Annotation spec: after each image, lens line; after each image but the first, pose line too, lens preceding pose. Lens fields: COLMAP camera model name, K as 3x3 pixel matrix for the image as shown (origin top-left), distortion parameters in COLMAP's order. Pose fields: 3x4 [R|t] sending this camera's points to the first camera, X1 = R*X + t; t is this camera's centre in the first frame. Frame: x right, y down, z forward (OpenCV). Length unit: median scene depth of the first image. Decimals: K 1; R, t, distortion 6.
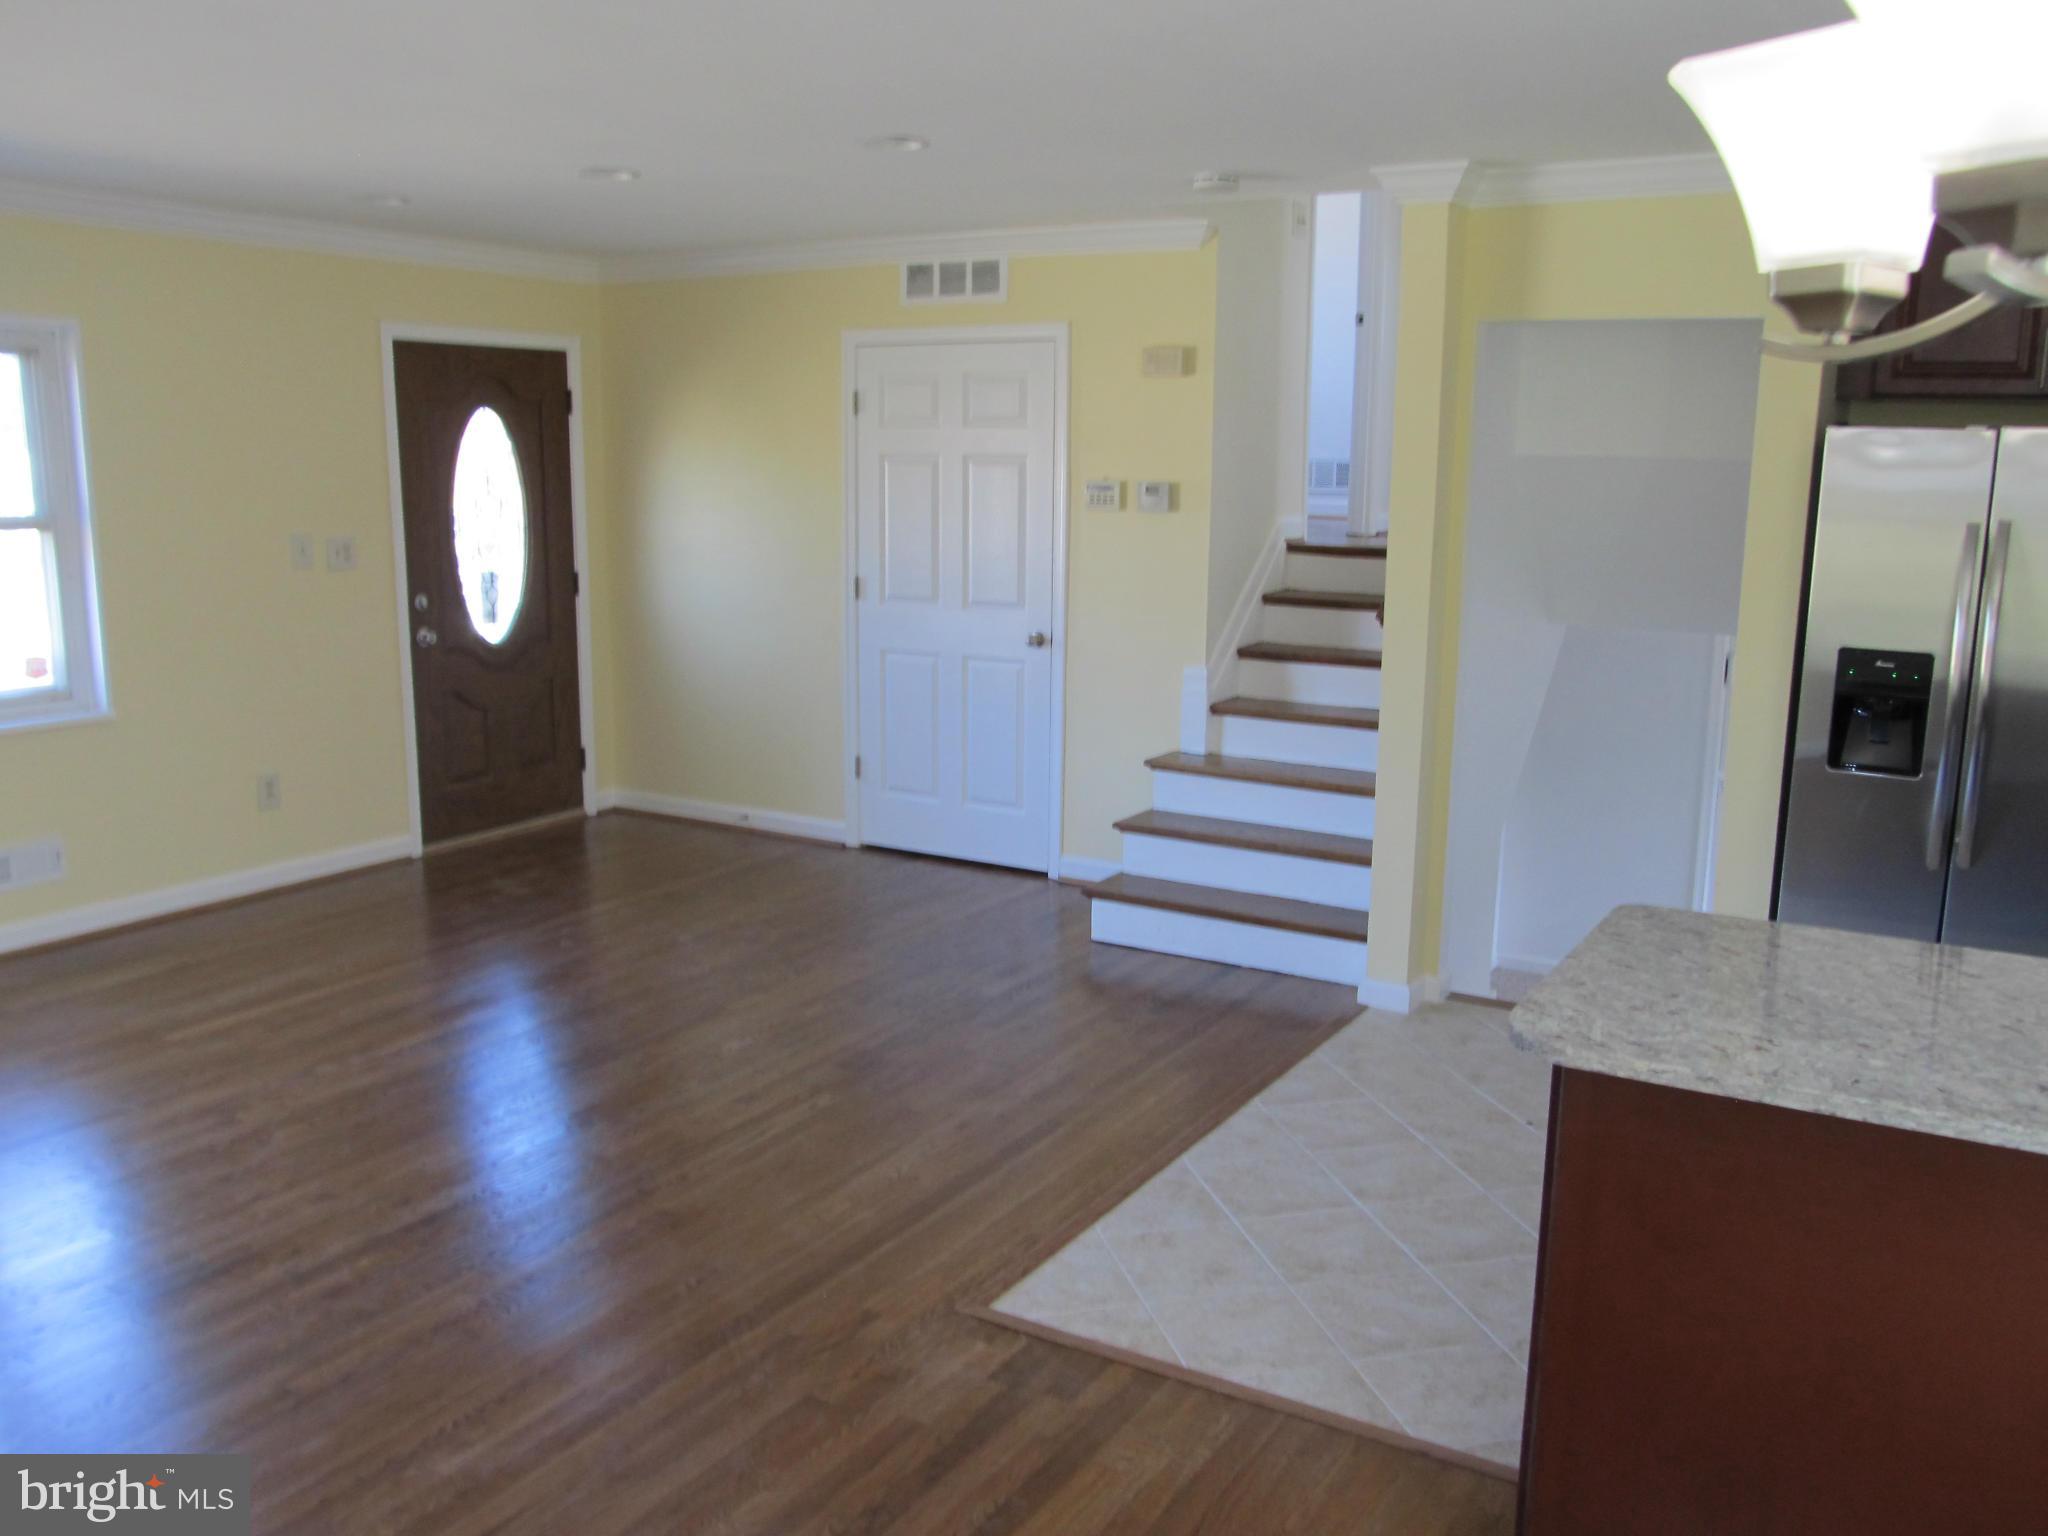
lens RADIAL K [[1709.6, 0, 1030.6], [0, 1709.6, 763.7], [0, 0, 1]] dist [-0.059098, 0.066118]
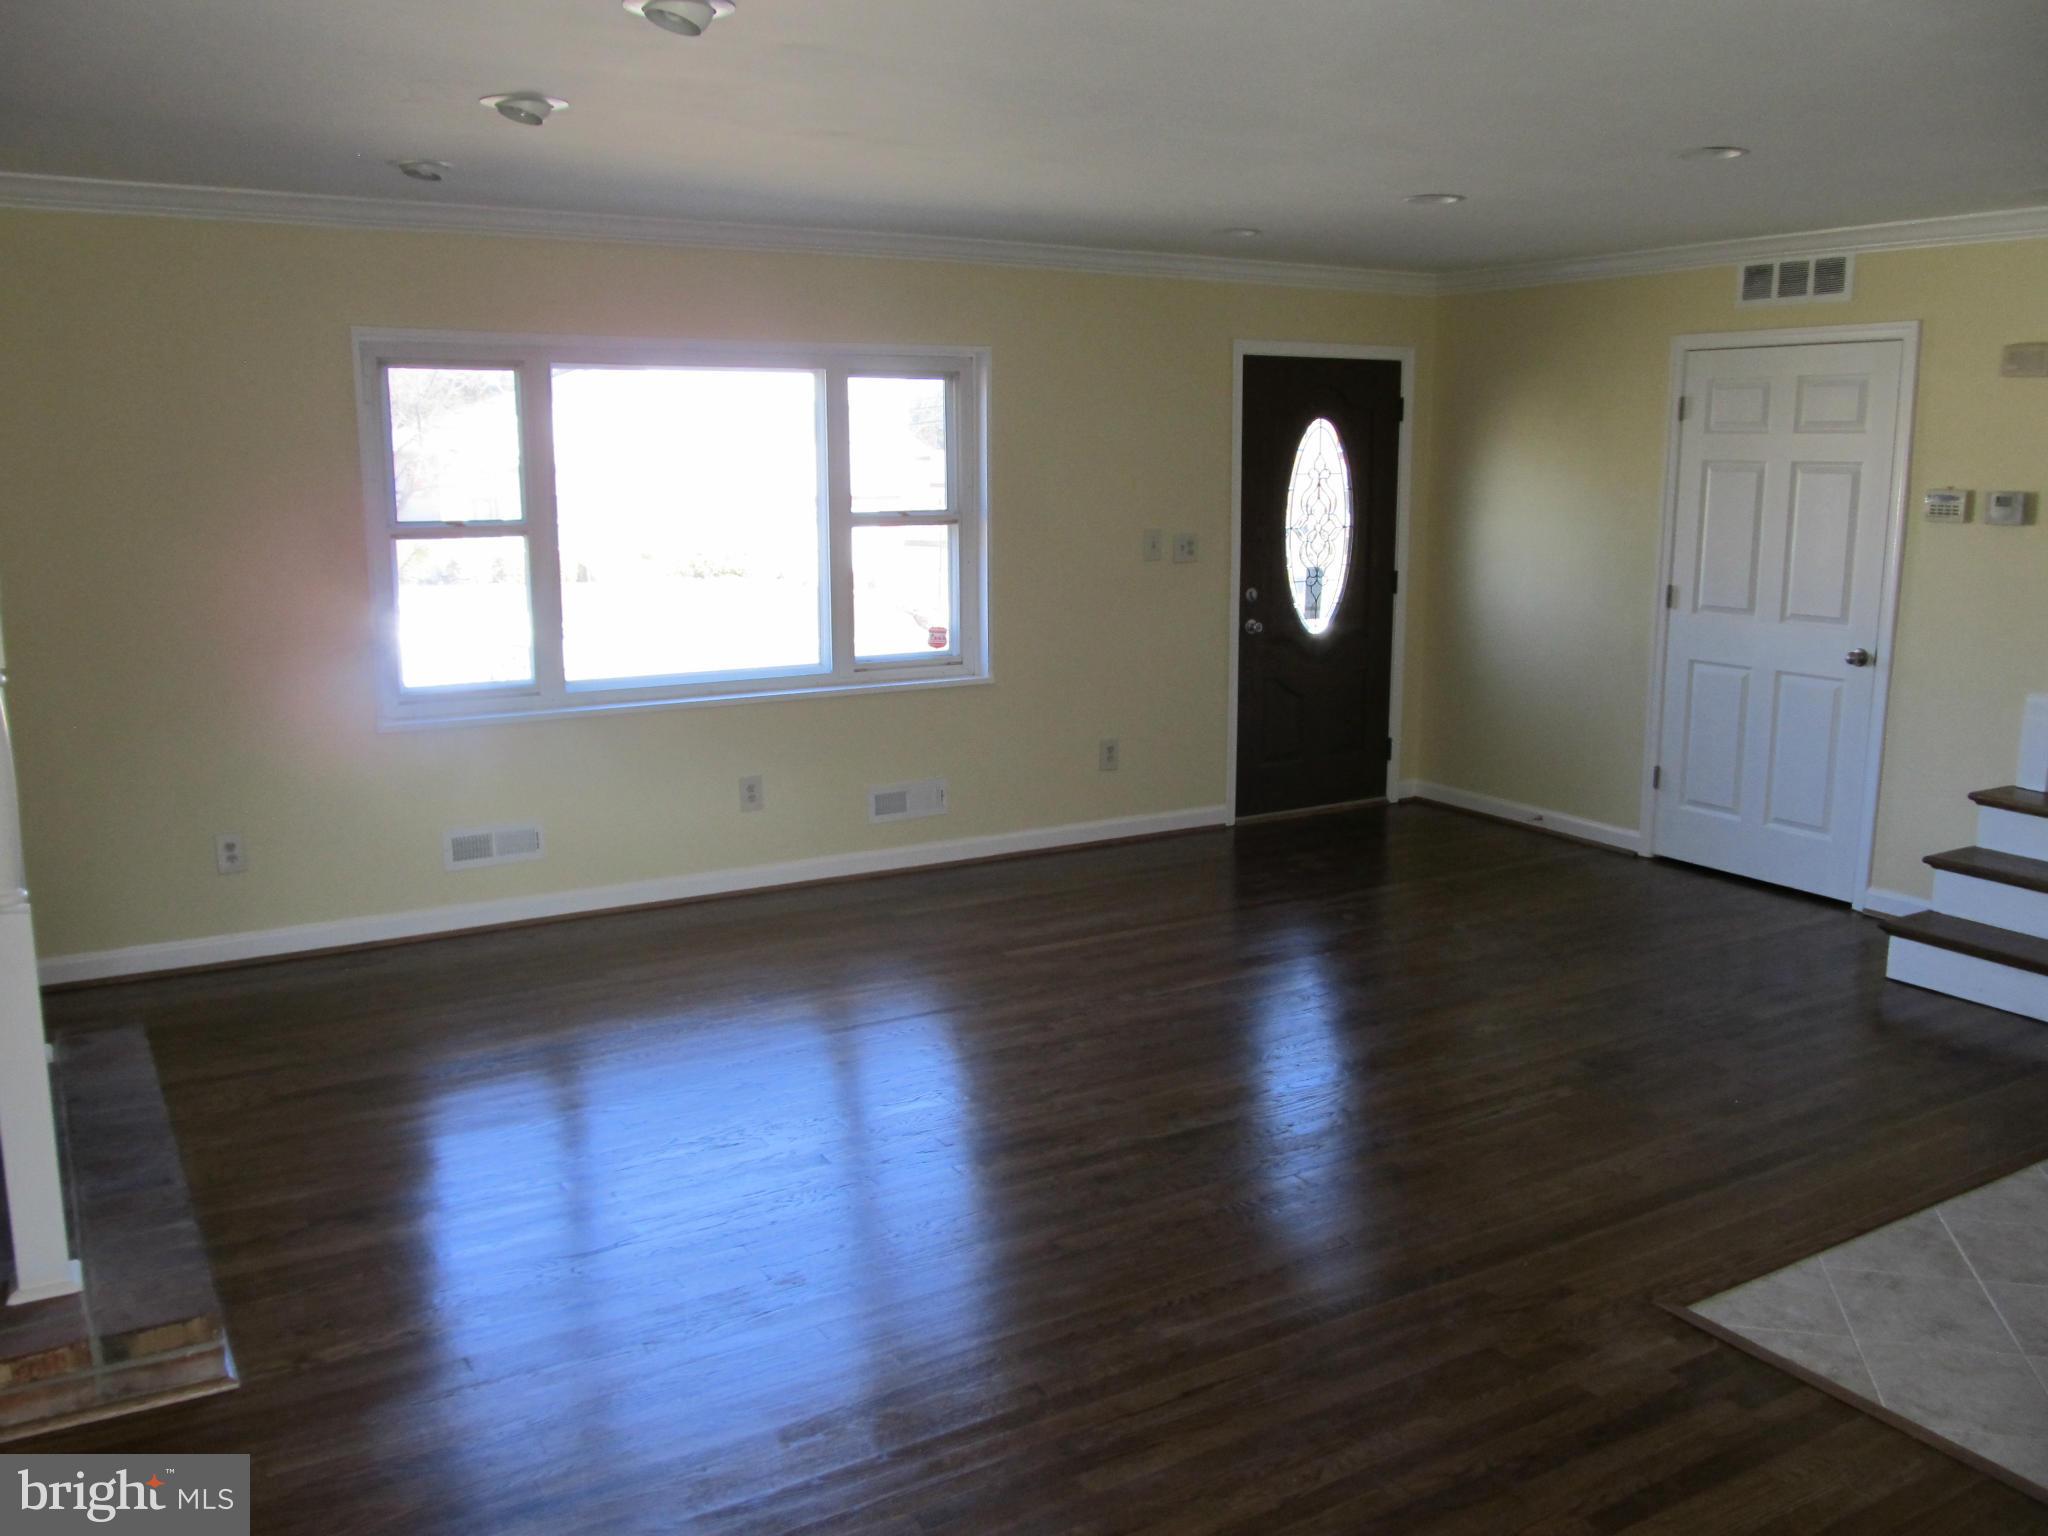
lens RADIAL K [[1709.6, 0, 1030.6], [0, 1709.6, 763.7], [0, 0, 1]] dist [-0.059098, 0.066118]
pose [[0.882437, 0.078207, -0.463885, 0.045977], [-0.078100, 0.996755, 0.019476, 0.004390], [0.463903, 0.019043, 0.885681, -0.051293]]
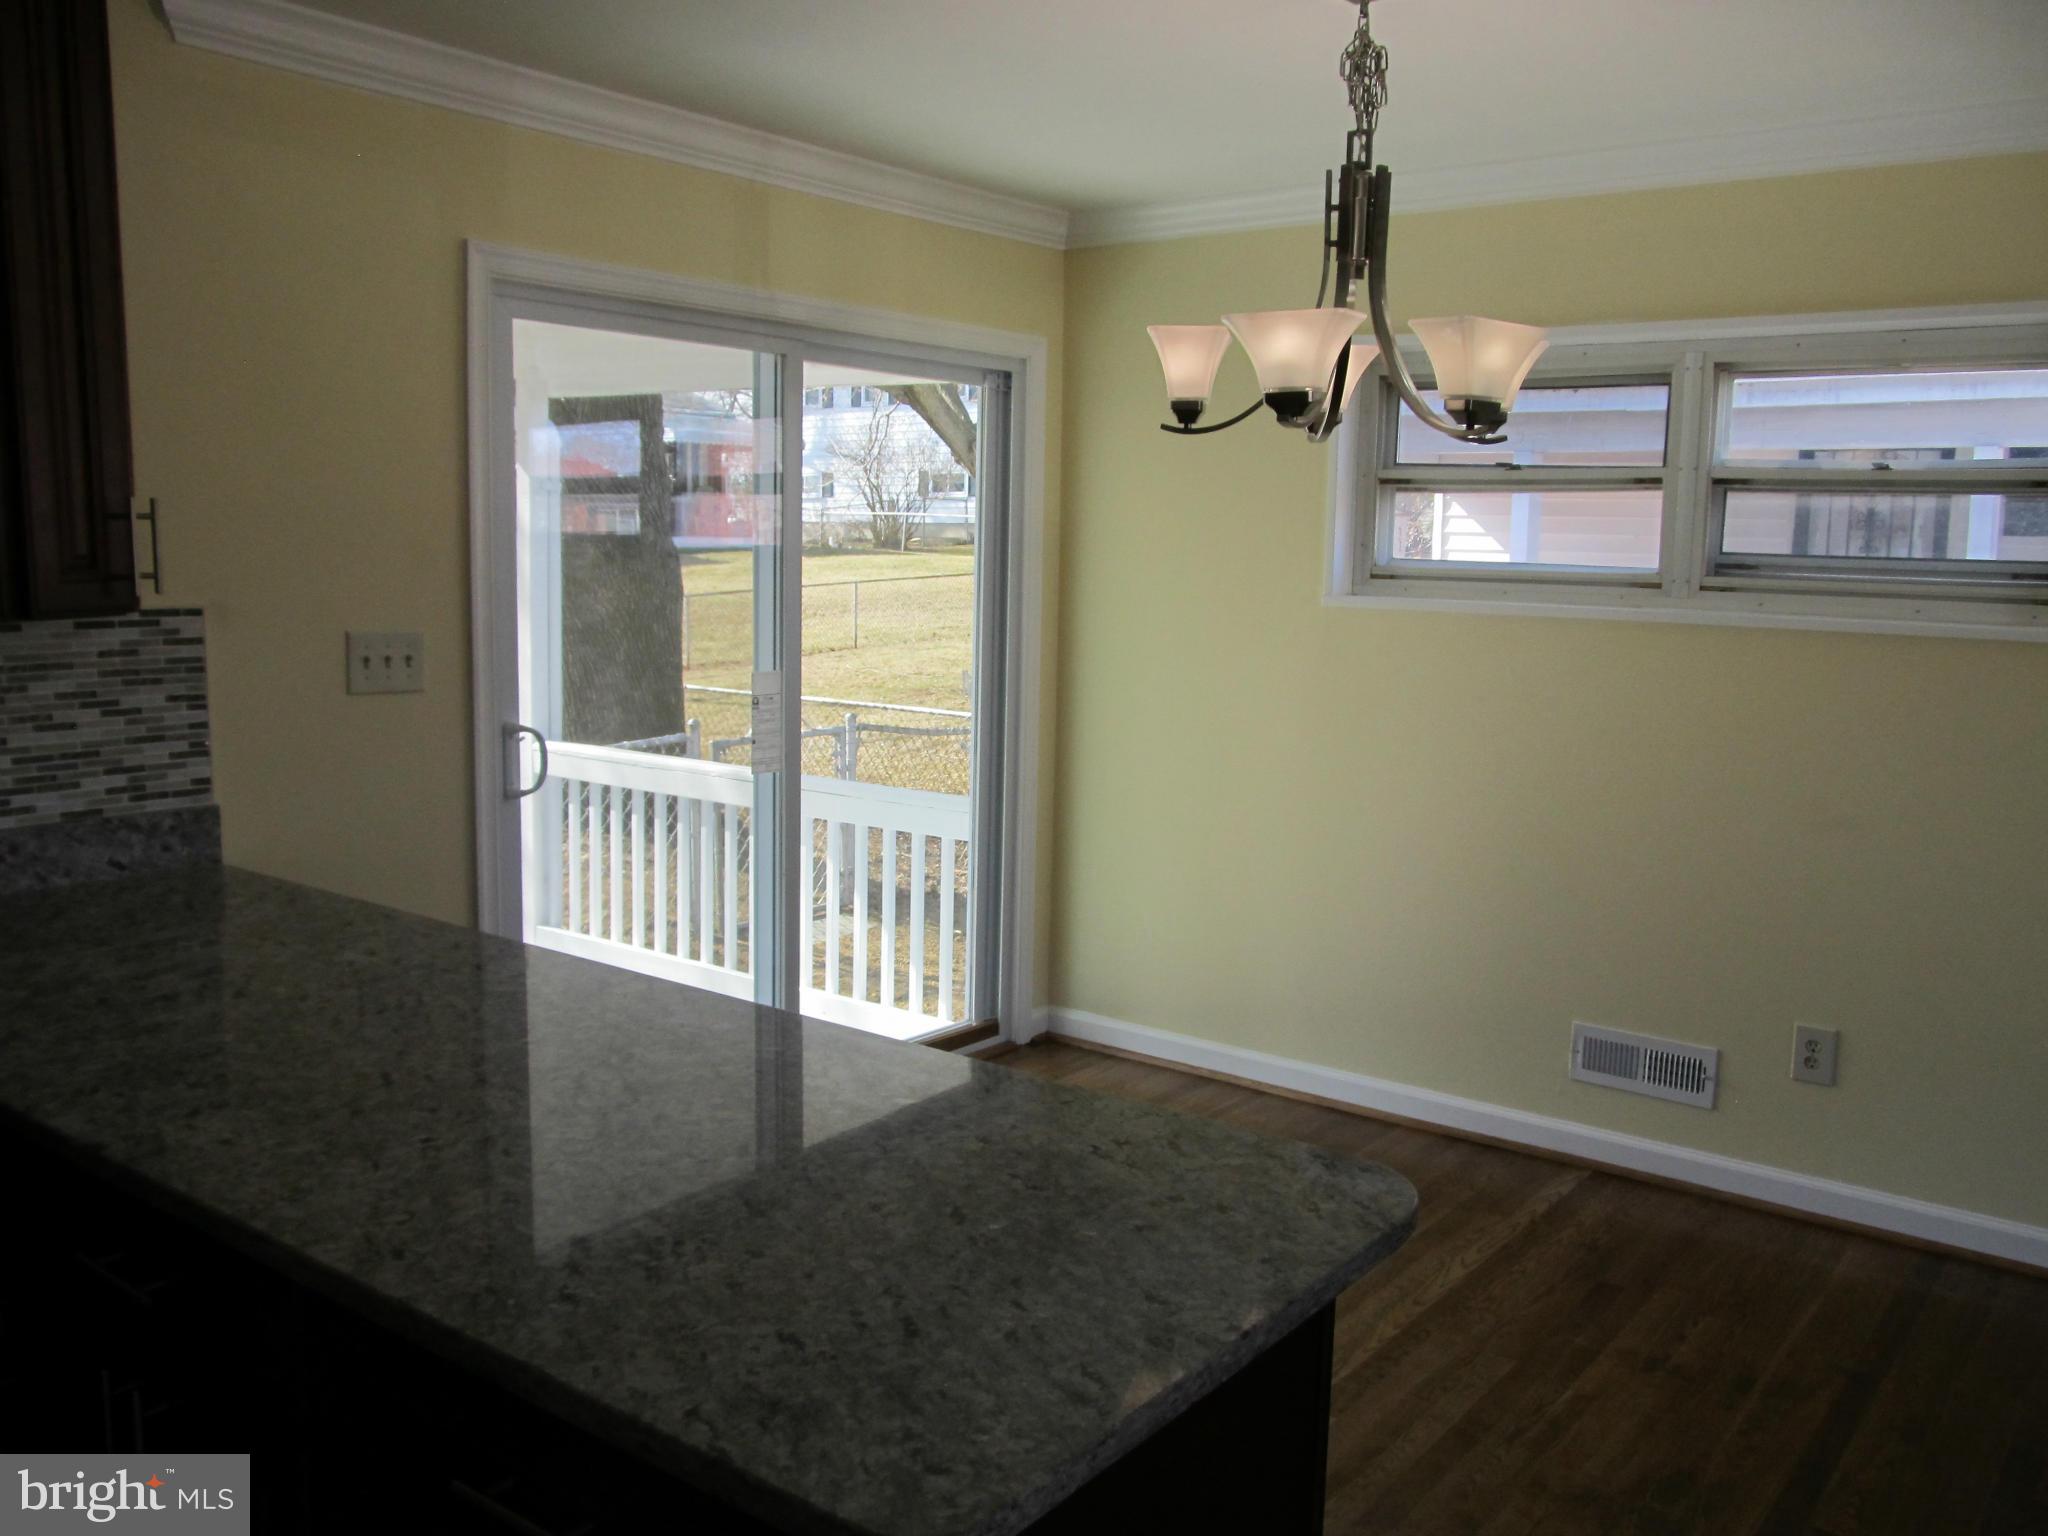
lens RADIAL K [[1709.6, 0, 1030.6], [0, 1709.6, 763.7], [0, 0, 1]] dist [-0.059098, 0.066118]
pose [[-0.993313, -0.044454, 0.106547, 0.168900], [-0.009767, 0.951943, 0.306119, -0.109195], [-0.115035, 0.303032, -0.946012, 0.737116]]
